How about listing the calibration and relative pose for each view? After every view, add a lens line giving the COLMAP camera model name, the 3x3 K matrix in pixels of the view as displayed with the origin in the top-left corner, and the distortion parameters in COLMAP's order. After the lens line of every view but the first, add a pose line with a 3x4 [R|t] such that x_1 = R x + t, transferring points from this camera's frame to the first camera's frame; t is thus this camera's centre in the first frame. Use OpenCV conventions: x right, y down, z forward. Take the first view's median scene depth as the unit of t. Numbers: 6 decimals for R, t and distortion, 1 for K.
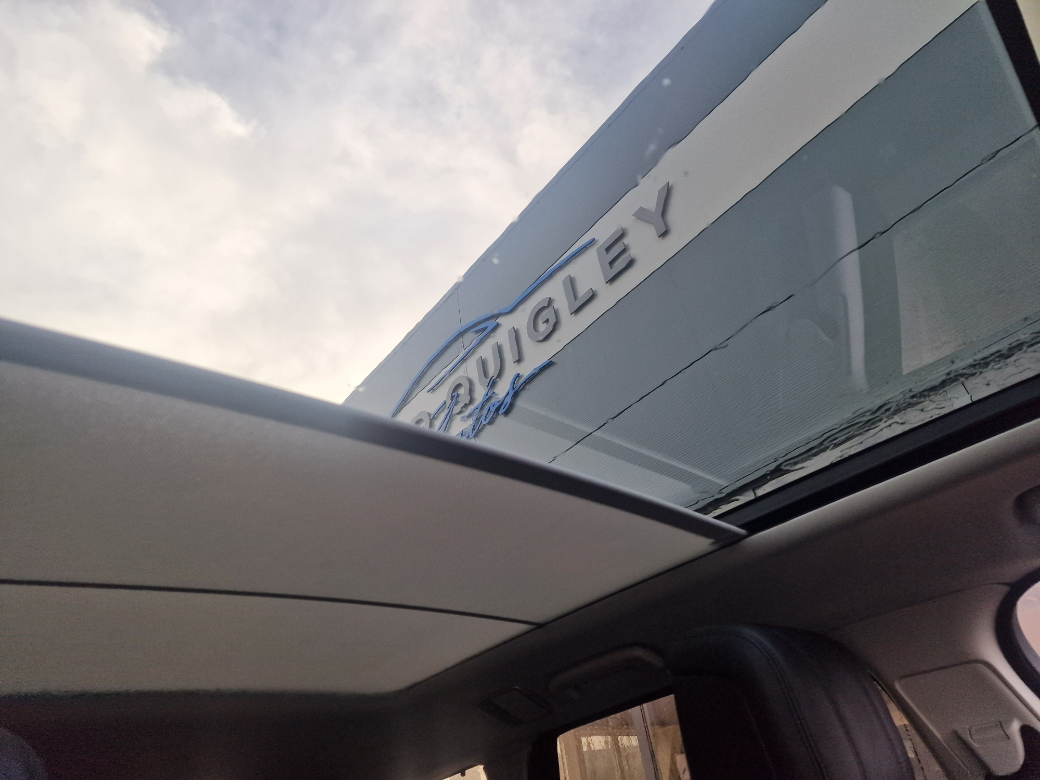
lens RADIAL K [[692.9, 0, 517.8], [0, 692.9, 395.4], [0, 0, 1]] dist [0.096857, -0.120513]
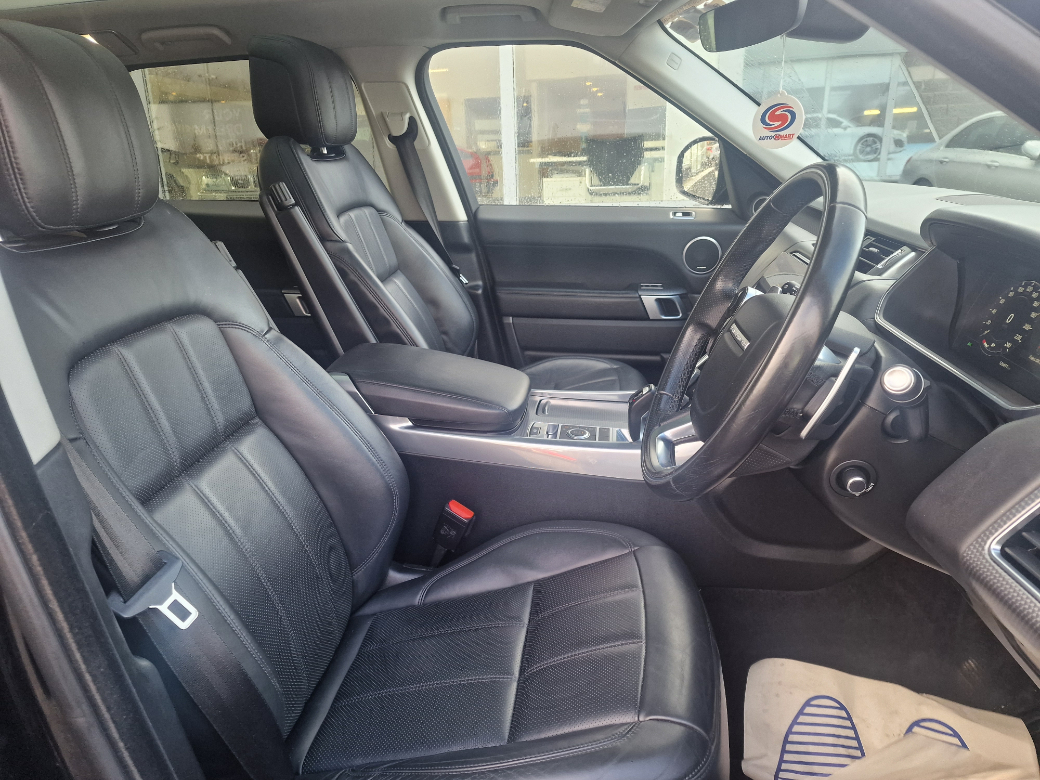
lens RADIAL K [[692.9, 0, 517.8], [0, 692.9, 395.4], [0, 0, 1]] dist [0.096857, -0.120513]
pose [[0.782382, -0.053424, 0.620503, -0.334348], [-0.412225, 0.702414, 0.580245, -0.256415], [-0.466849, -0.709760, 0.527534, -0.729984]]
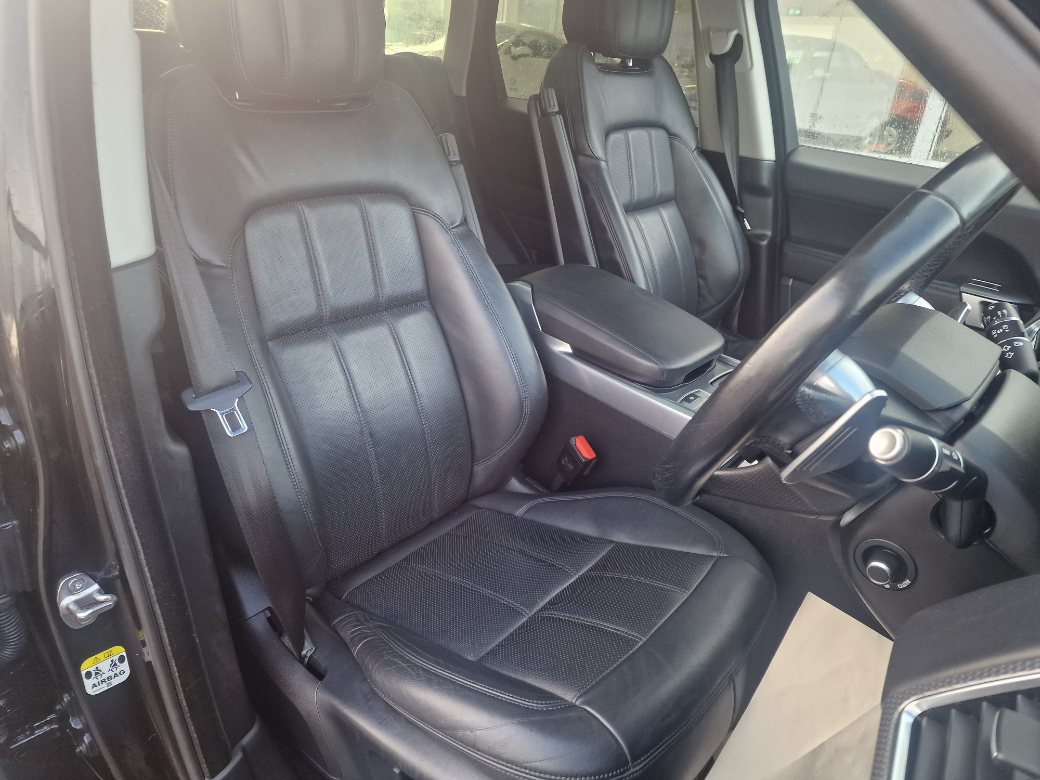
lens RADIAL K [[692.9, 0, 517.8], [0, 692.9, 395.4], [0, 0, 1]] dist [0.096857, -0.120513]
pose [[0.963444, 0.193110, 0.185702, -0.049950], [-0.261321, 0.524559, 0.810277, -0.349777], [0.059061, -0.829184, 0.555847, -0.778797]]
